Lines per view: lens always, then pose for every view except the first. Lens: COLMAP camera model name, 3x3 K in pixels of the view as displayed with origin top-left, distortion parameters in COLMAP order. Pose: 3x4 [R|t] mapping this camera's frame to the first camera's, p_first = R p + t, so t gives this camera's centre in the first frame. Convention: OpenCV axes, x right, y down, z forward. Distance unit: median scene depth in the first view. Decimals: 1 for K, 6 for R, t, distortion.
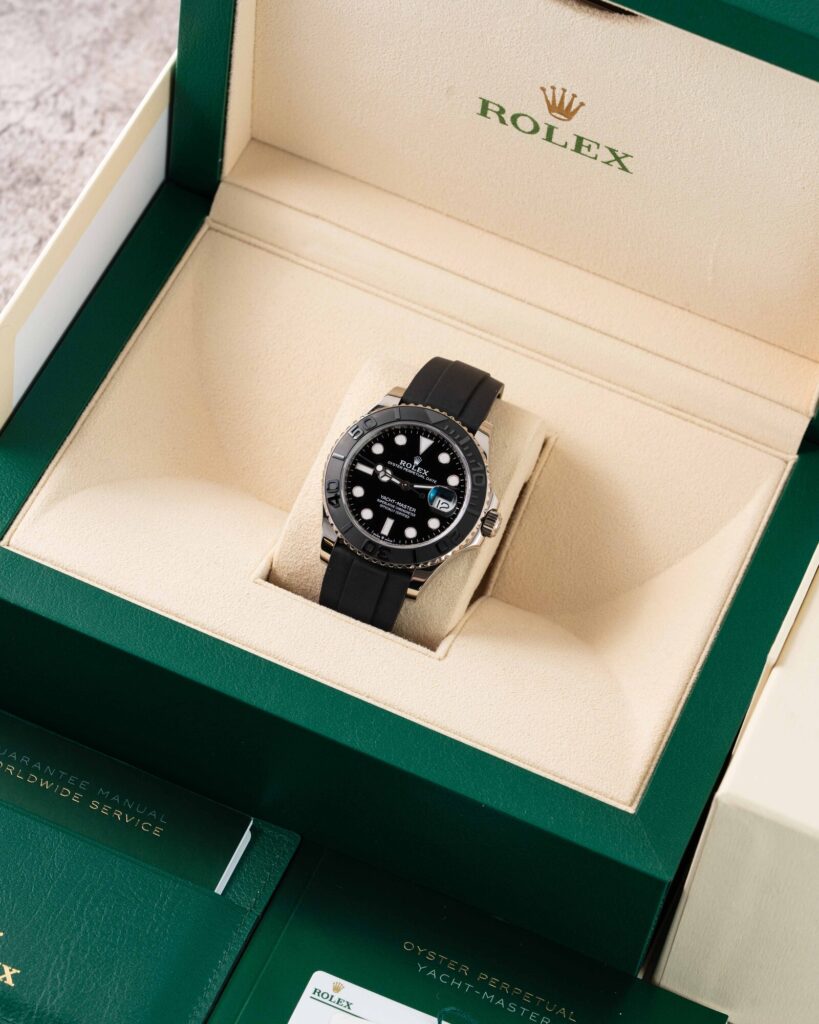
lens RADIAL K [[4805.7, 0, 409.6], [0, 4805.7, 512.7], [0, 0, 1]] dist [-0.038309, 0.000000]
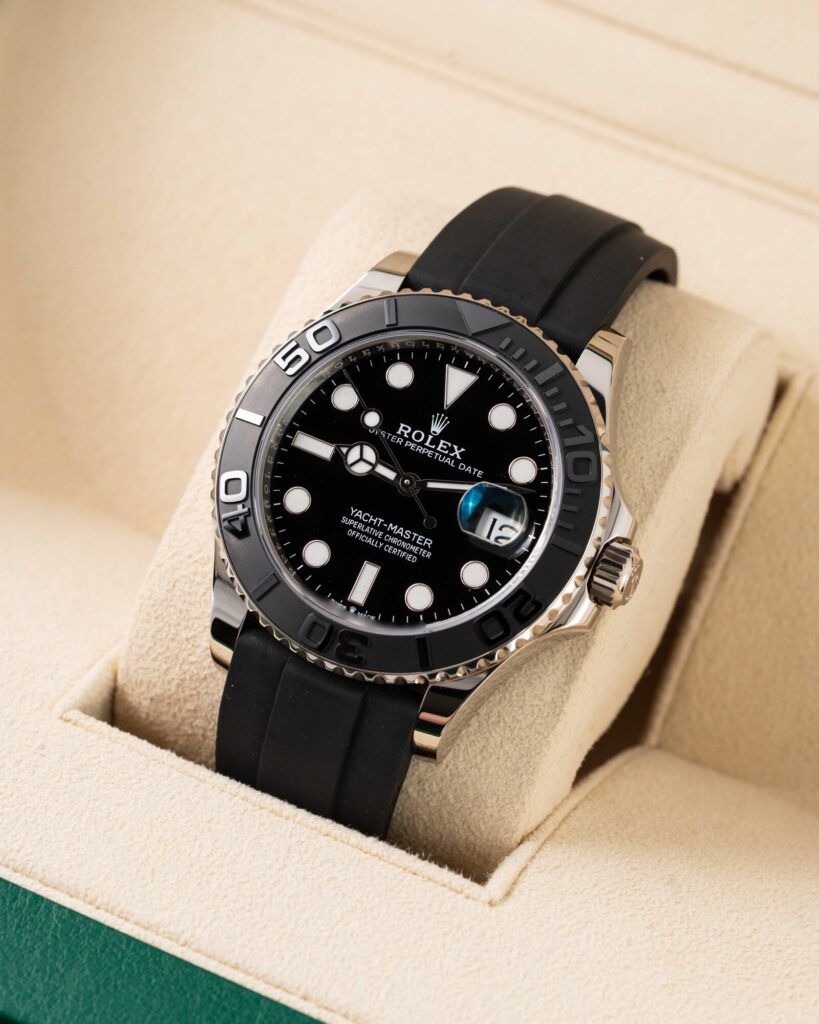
lens RADIAL K [[4805.7, 0, 410.3], [0, 4805.7, 509.4], [0, 0, 1]] dist [-0.038309, 0.000000]
pose [[0.988460, -0.013289, -0.150901, 0.061583], [0.009556, 0.999631, -0.025441, 0.007092], [0.151183, 0.023706, 0.988221, 0.586242]]
